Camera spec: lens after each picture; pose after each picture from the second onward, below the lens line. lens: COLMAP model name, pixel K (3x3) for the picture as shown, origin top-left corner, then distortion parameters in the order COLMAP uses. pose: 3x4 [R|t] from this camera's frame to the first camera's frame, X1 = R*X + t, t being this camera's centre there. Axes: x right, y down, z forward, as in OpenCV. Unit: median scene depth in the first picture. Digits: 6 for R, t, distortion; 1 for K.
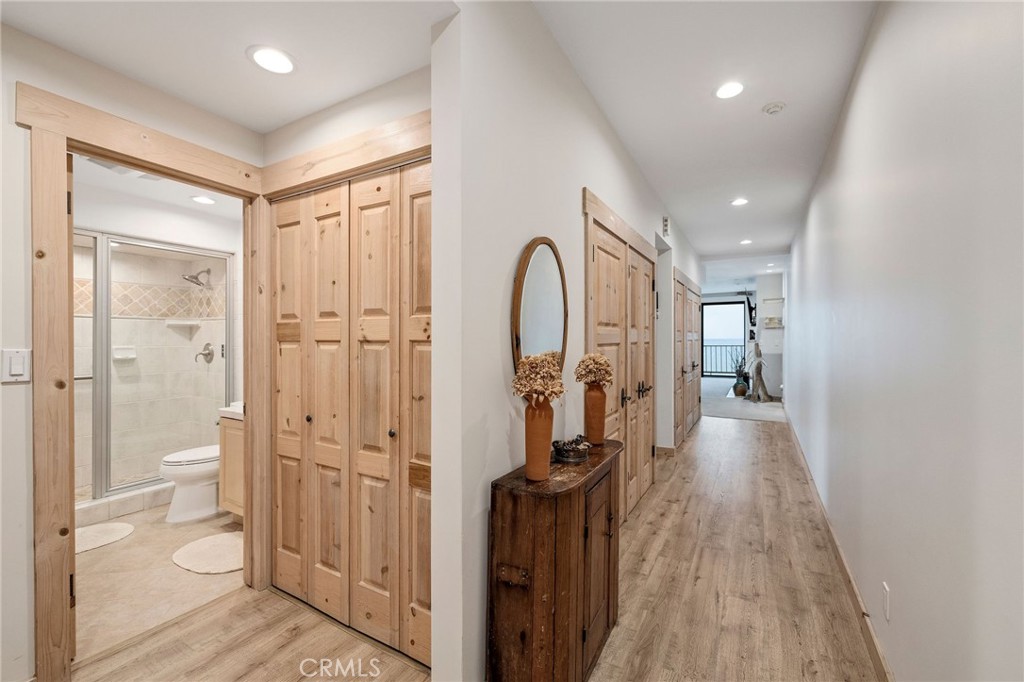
lens RADIAL K [[428.0, 0, 512.5], [0, 428.0, 339.3], [0, 0, 1]] dist [-0.003134, 0.000753]
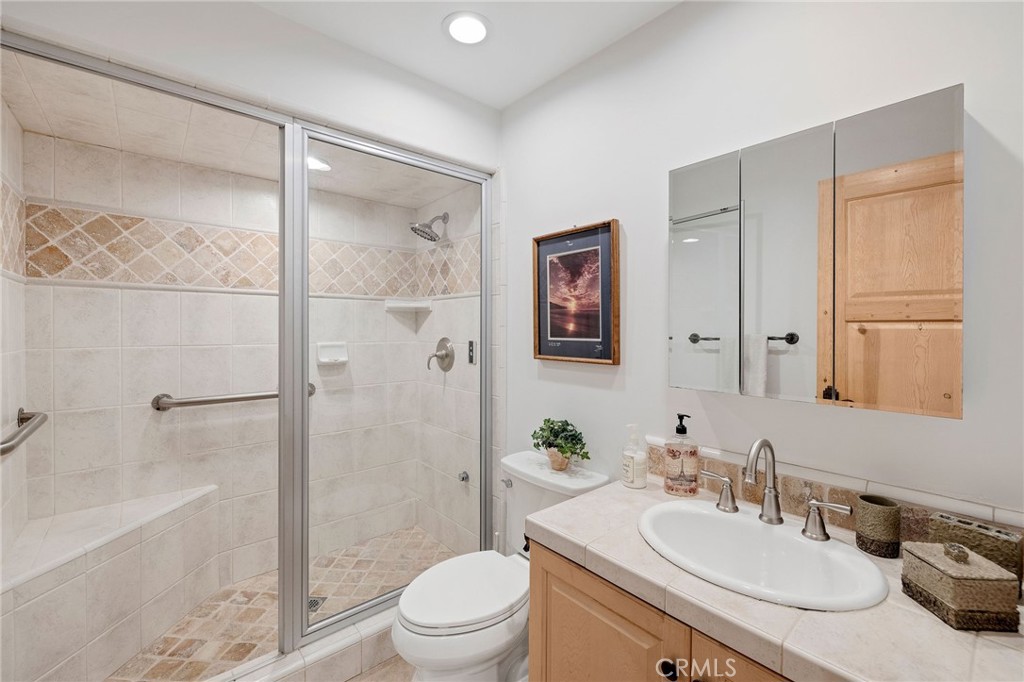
lens RADIAL K [[428.0, 0, 512.5], [0, 428.0, 336.2], [0, 0, 1]] dist [-0.003134, 0.000753]
pose [[0.939502, 0.003449, -0.342526, -0.422236], [-0.000480, 0.999962, 0.008750, 0.001759], [0.342543, -0.008056, 0.939468, 0.474887]]
